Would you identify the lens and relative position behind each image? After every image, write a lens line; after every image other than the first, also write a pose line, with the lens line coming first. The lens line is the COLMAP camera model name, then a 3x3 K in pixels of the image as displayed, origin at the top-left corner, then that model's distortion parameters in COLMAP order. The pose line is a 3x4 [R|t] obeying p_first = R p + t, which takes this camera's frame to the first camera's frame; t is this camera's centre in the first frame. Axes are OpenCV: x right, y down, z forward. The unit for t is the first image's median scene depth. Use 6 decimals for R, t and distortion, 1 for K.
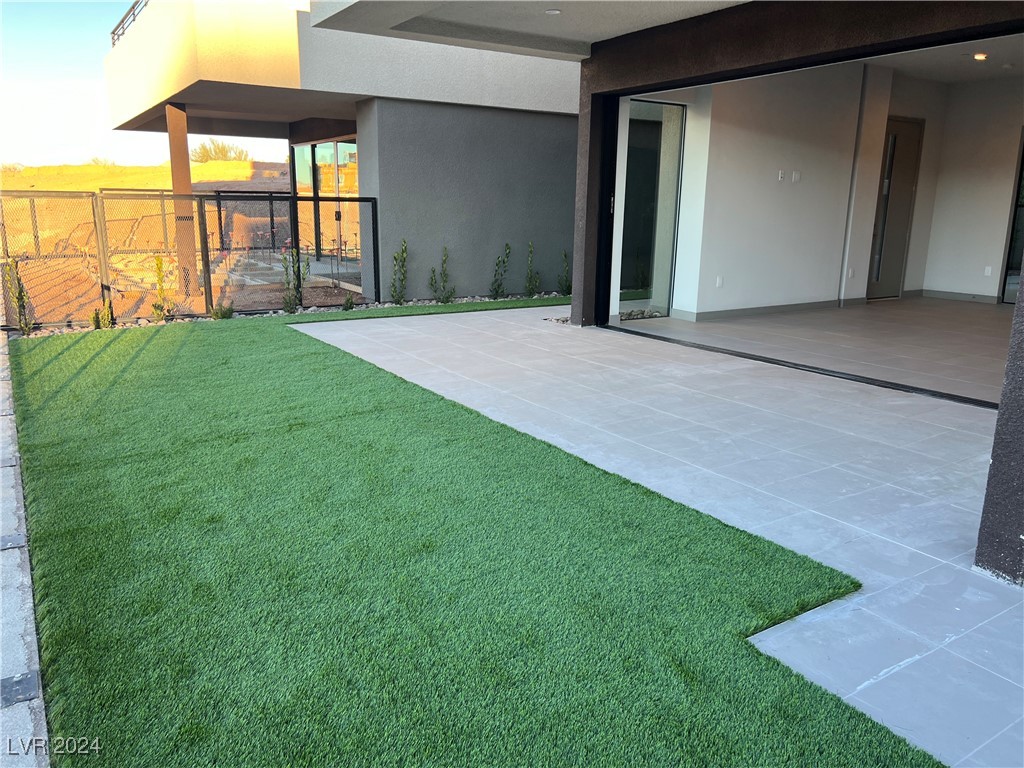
lens RADIAL K [[767.1, 0, 512.0], [0, 767.1, 384.0], [0, 0, 1]] dist [0.061881, -0.066016]
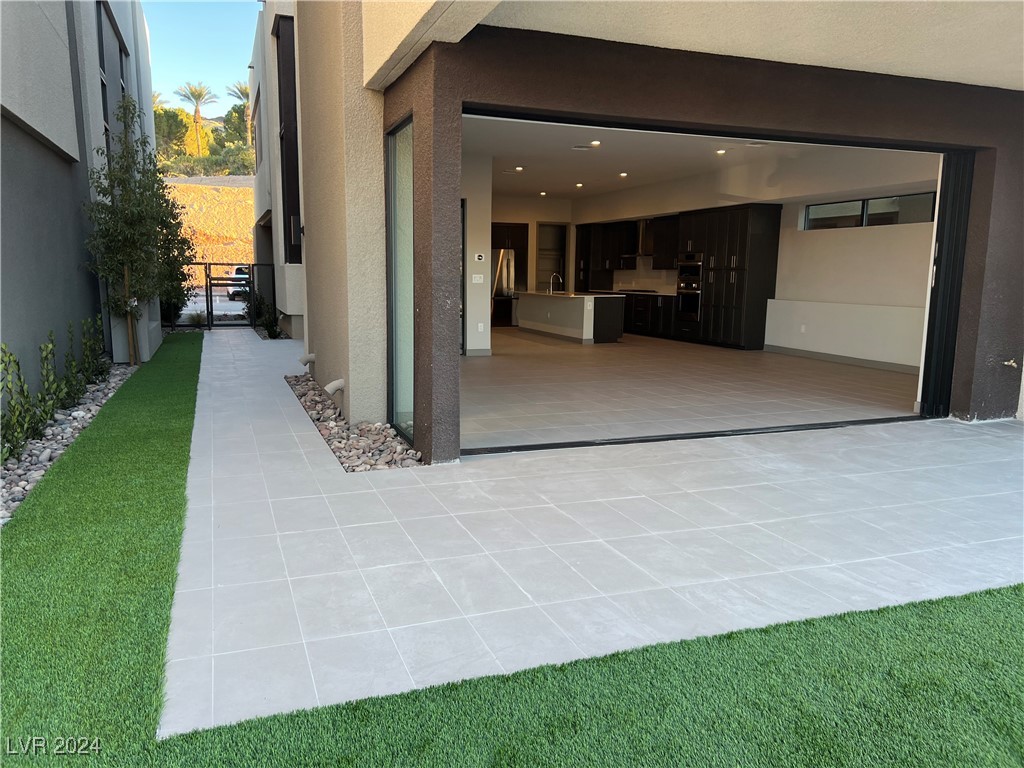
lens RADIAL K [[767.1, 0, 510.5], [0, 767.1, 394.2], [0, 0, 1]] dist [0.063425, -0.077937]
pose [[0.213611, -0.166009, 0.962710, -0.894584], [0.212171, 0.969817, 0.120157, -0.349016], [-0.953600, 0.178592, 0.242386, 1.415500]]
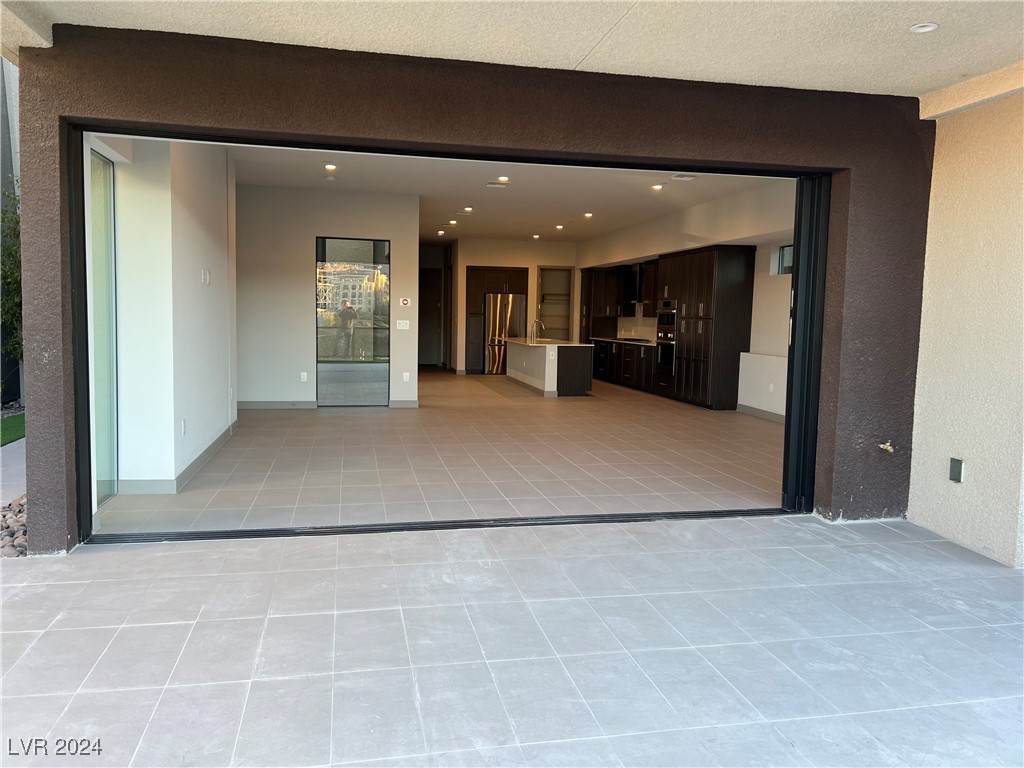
lens RADIAL K [[767.1, 0, 512.0], [0, 767.1, 384.0], [0, 0, 1]] dist [0.061881, -0.066016]
pose [[0.357067, -0.092007, 0.929536, -0.486838], [0.195881, 0.980385, 0.021795, -0.246235], [-0.913309, 0.174296, 0.368086, 0.923320]]
